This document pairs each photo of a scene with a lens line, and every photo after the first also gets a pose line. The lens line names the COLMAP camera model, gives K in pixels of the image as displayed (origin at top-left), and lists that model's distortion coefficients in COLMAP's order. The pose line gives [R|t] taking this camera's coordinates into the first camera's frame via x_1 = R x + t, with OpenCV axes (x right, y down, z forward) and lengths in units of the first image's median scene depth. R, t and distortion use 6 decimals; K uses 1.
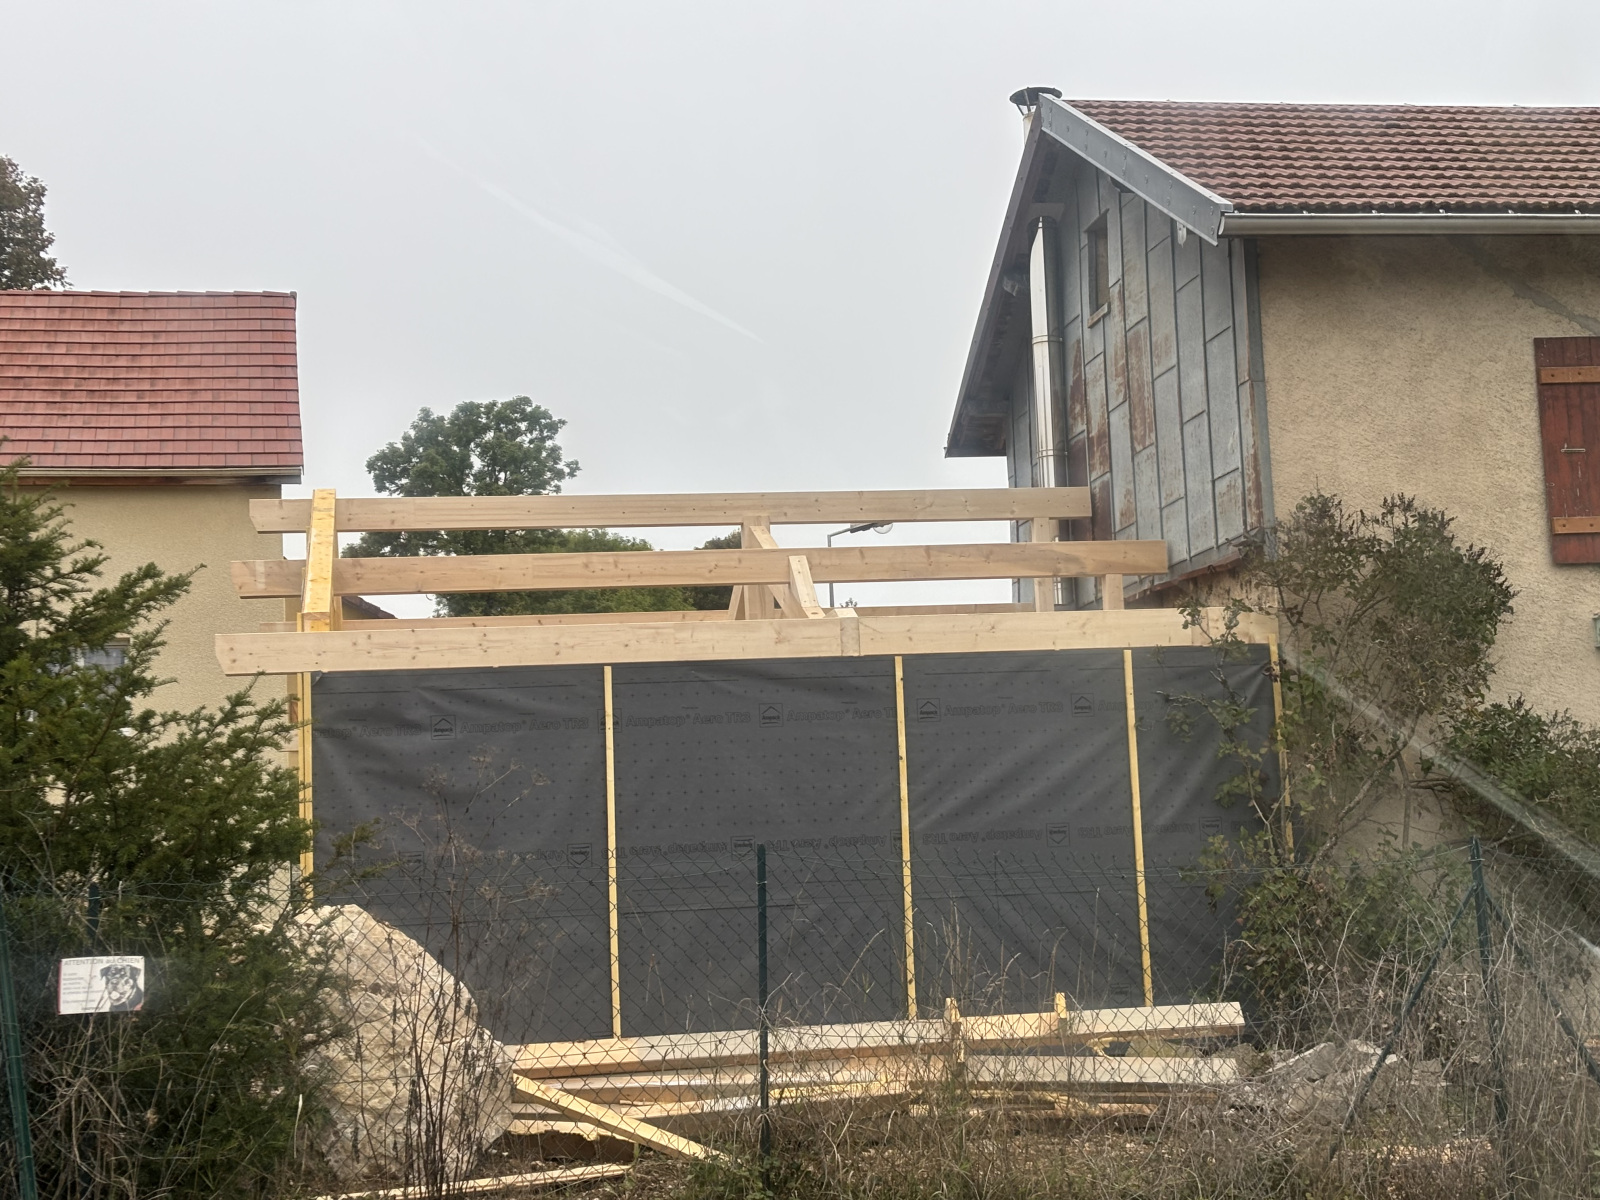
lens RADIAL K [[2408.6, 0, 798.2], [0, 2408.6, 608.9], [0, 0, 1]] dist [0.182024, 0.000000]
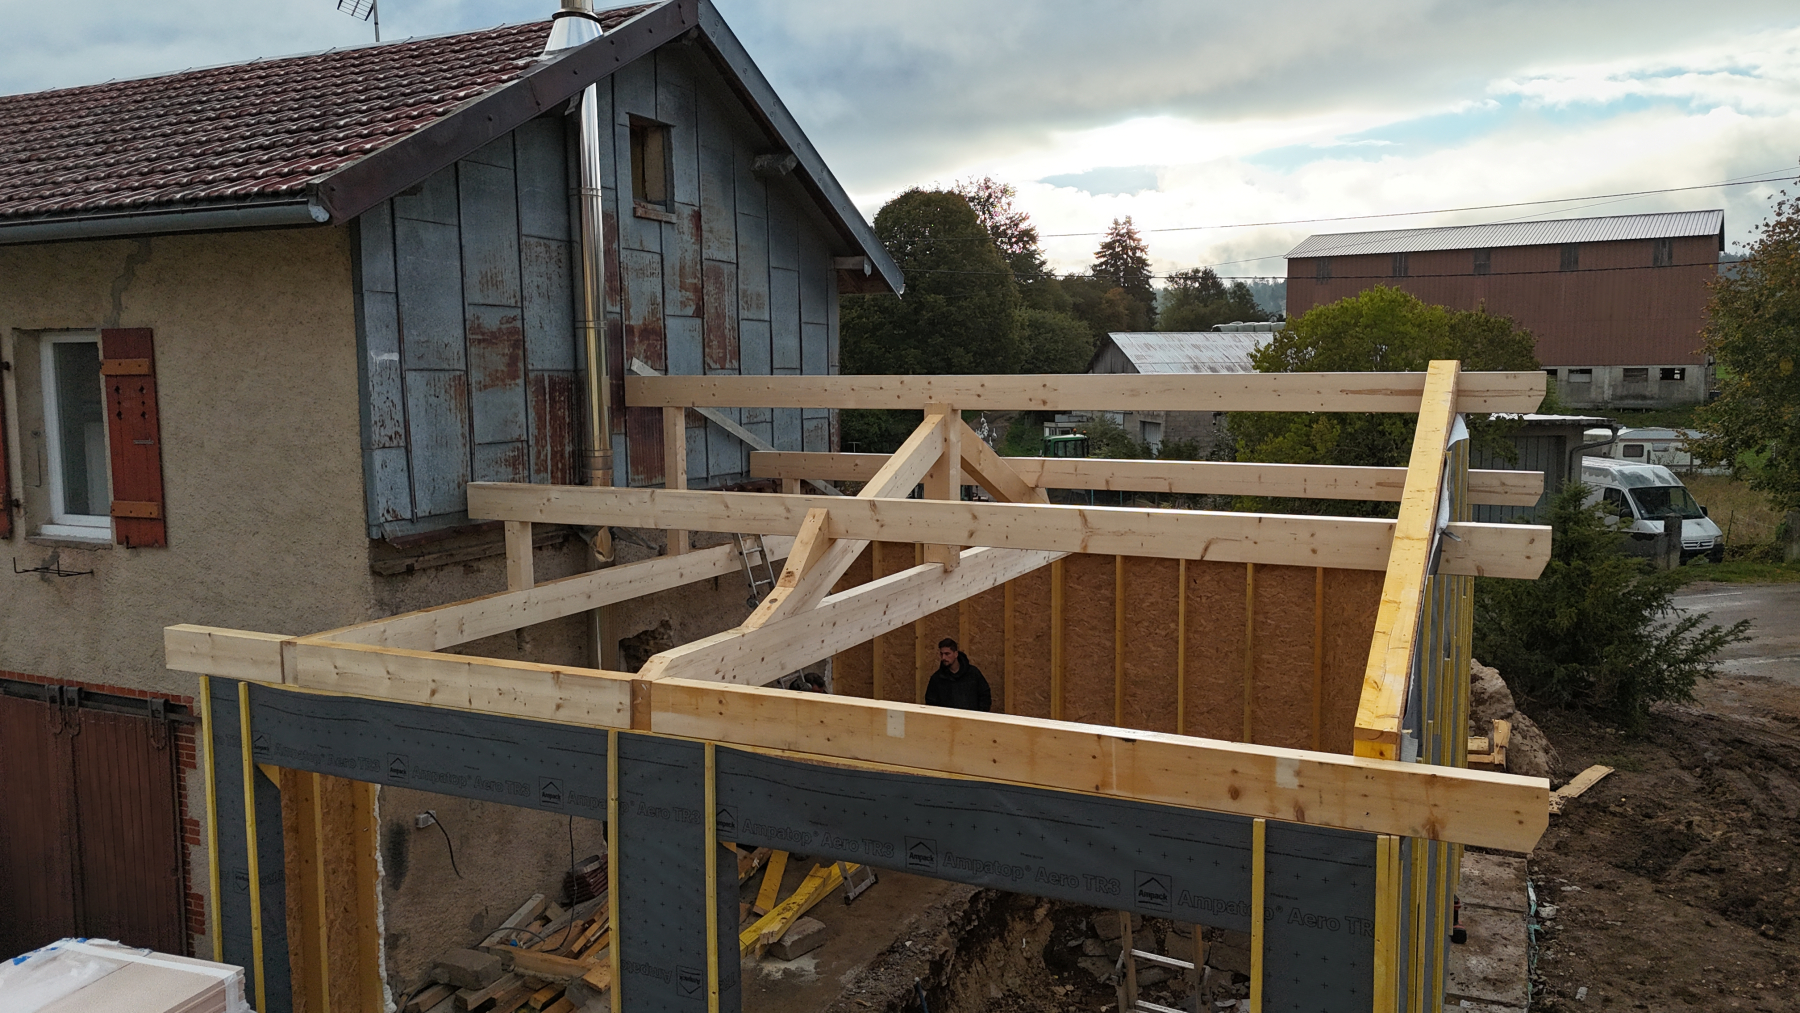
lens RADIAL K [[1312.0, 0, 891.4], [0, 1312.0, 497.2], [0, 0, 1]] dist [0.078196, -0.063008]
pose [[-0.822875, -0.004592, 0.568203, -0.260600], [-0.022942, 0.999420, -0.025148, 0.010134], [-0.567759, -0.033729, -0.822504, 1.313449]]
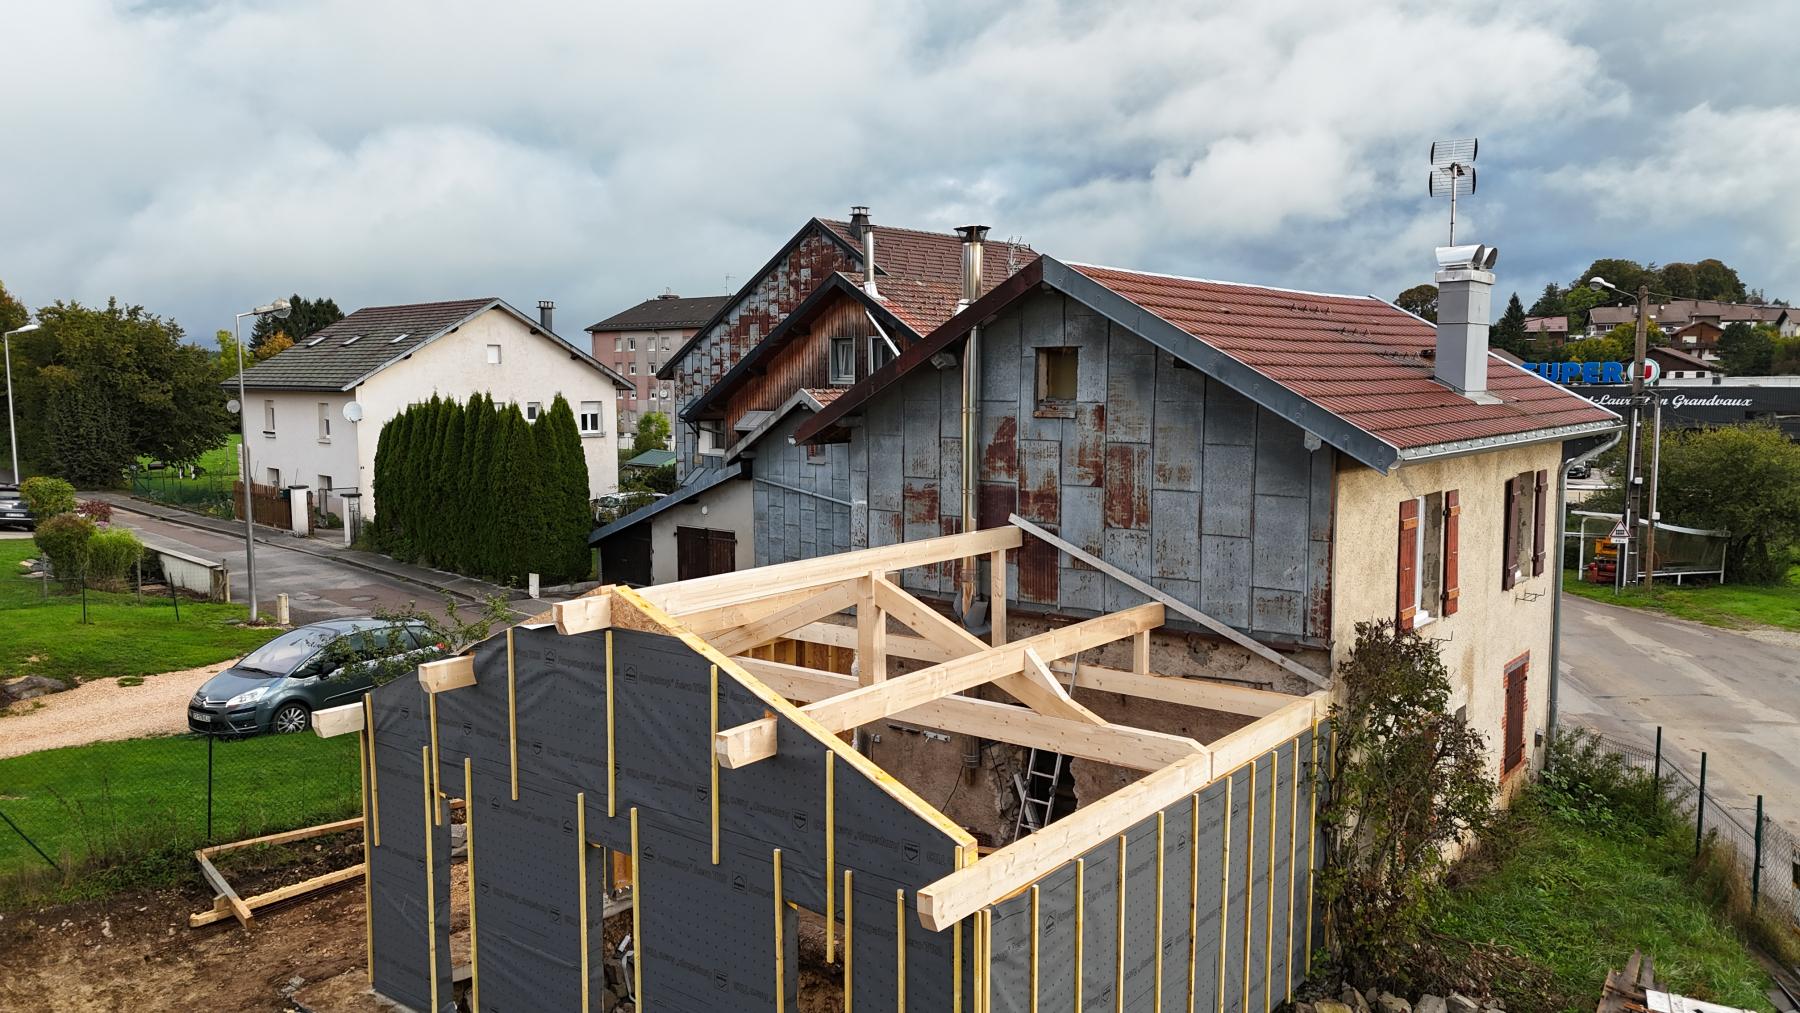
lens RADIAL K [[1312.0, 0, 897.1], [0, 1312.0, 499.1], [0, 0, 1]] dist [0.078196, -0.063008]
pose [[0.738369, -0.021808, 0.674044, -0.440757], [-0.106173, 0.983254, 0.148117, -0.165884], [-0.665987, -0.180930, 0.723689, 0.458823]]
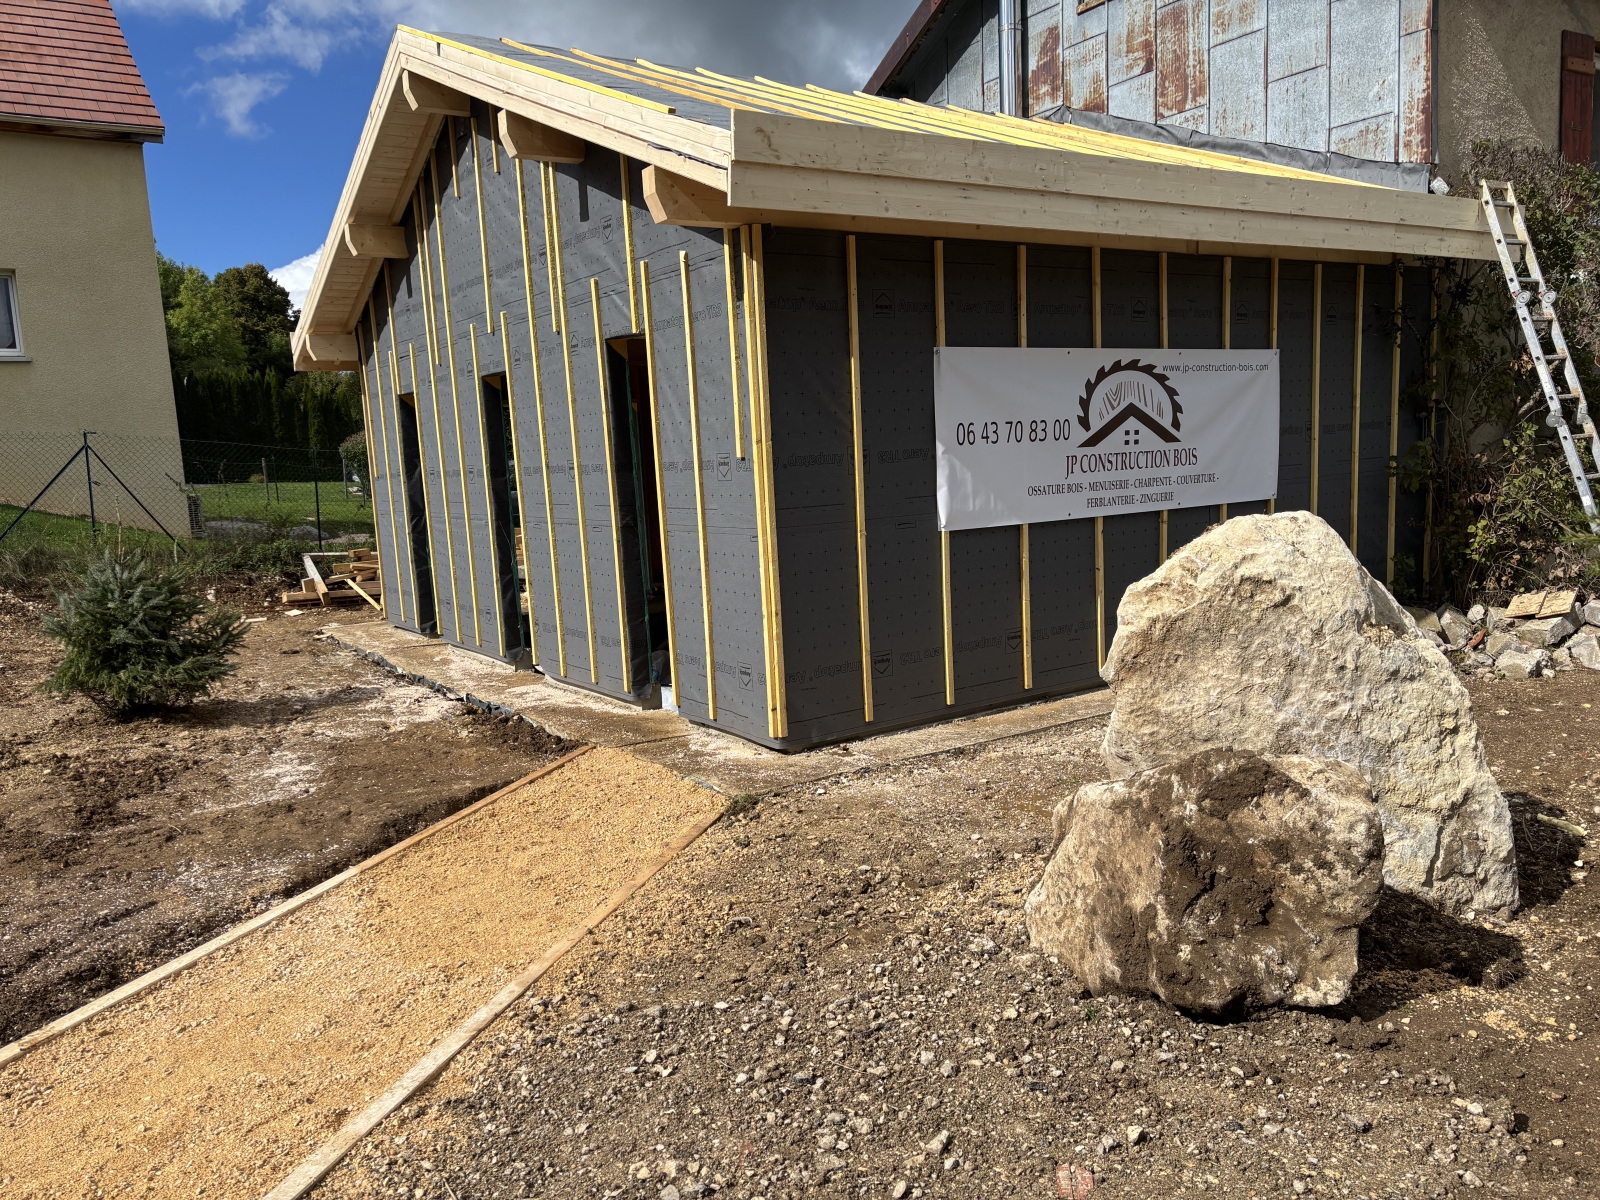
lens RADIAL K [[1205.8, 0, 787.0], [0, 1205.8, 615.1], [0, 0, 1]] dist [0.043341, -0.042536]
pose [[0.913003, -0.057765, 0.403842, -0.259884], [-0.034695, 0.975343, 0.217949, 0.046531], [-0.406474, -0.212999, 0.888487, 0.433996]]
